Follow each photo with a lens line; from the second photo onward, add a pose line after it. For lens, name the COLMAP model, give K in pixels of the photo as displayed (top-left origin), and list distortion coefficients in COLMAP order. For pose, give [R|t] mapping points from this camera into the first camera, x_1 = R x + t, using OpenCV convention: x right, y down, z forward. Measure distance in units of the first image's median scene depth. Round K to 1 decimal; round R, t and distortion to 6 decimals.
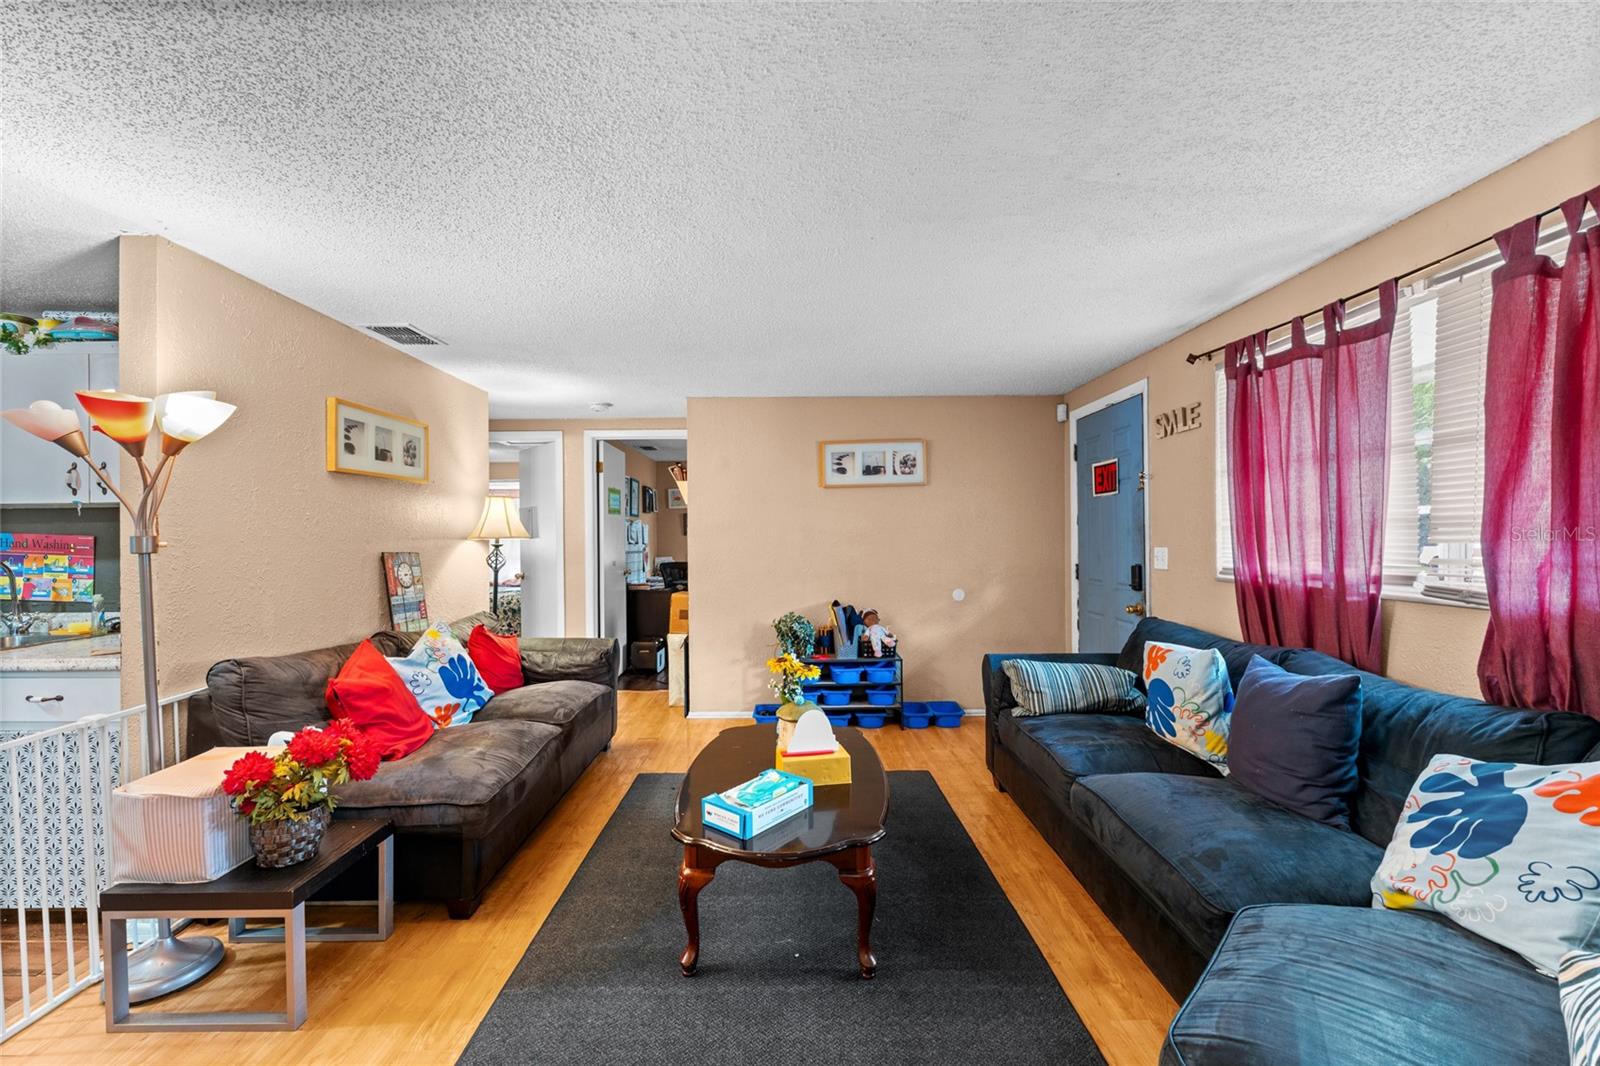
lens RADIAL K [[647.2, 0, 792.3], [0, 647.2, 536.3], [0, 0, 1]] dist [0.002713, 0.000371]
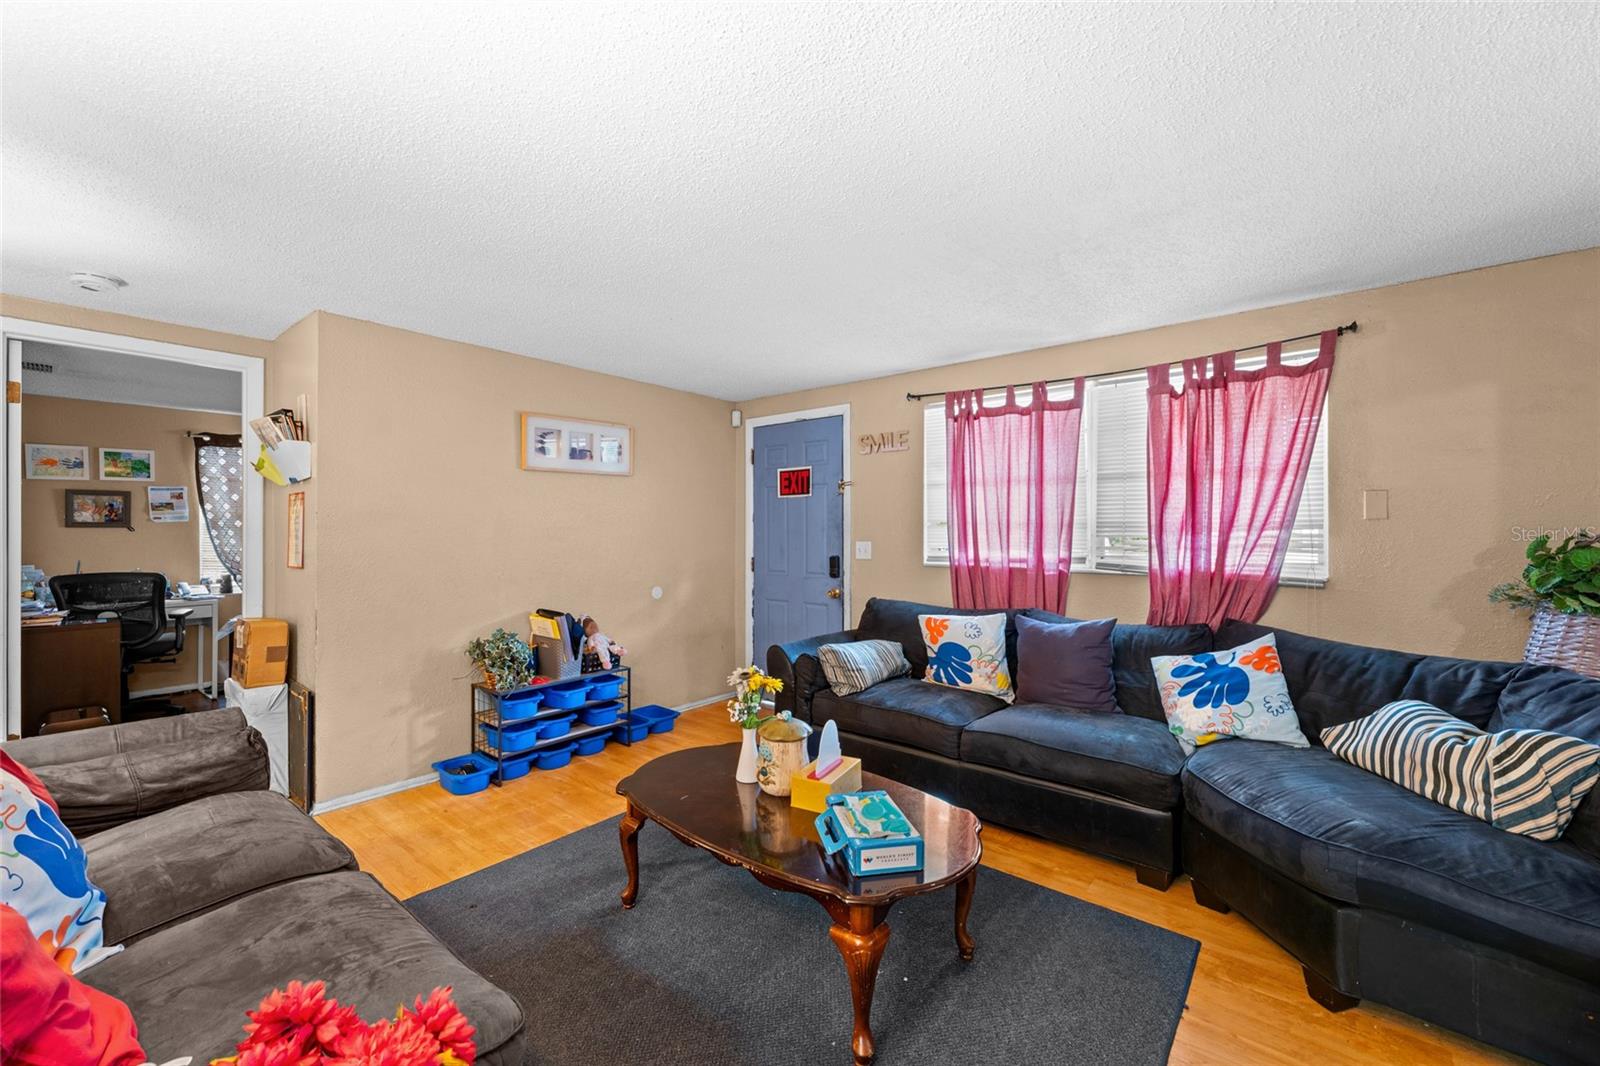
lens RADIAL K [[647.2, 0, 803.1], [0, 647.2, 532.0], [0, 0, 1]] dist [0.002713, 0.000371]
pose [[0.635521, 0.007000, 0.772052, -0.471528], [-0.005162, 0.999975, -0.004818, 0.005141], [-0.772066, -0.000923, 0.635541, 0.304013]]
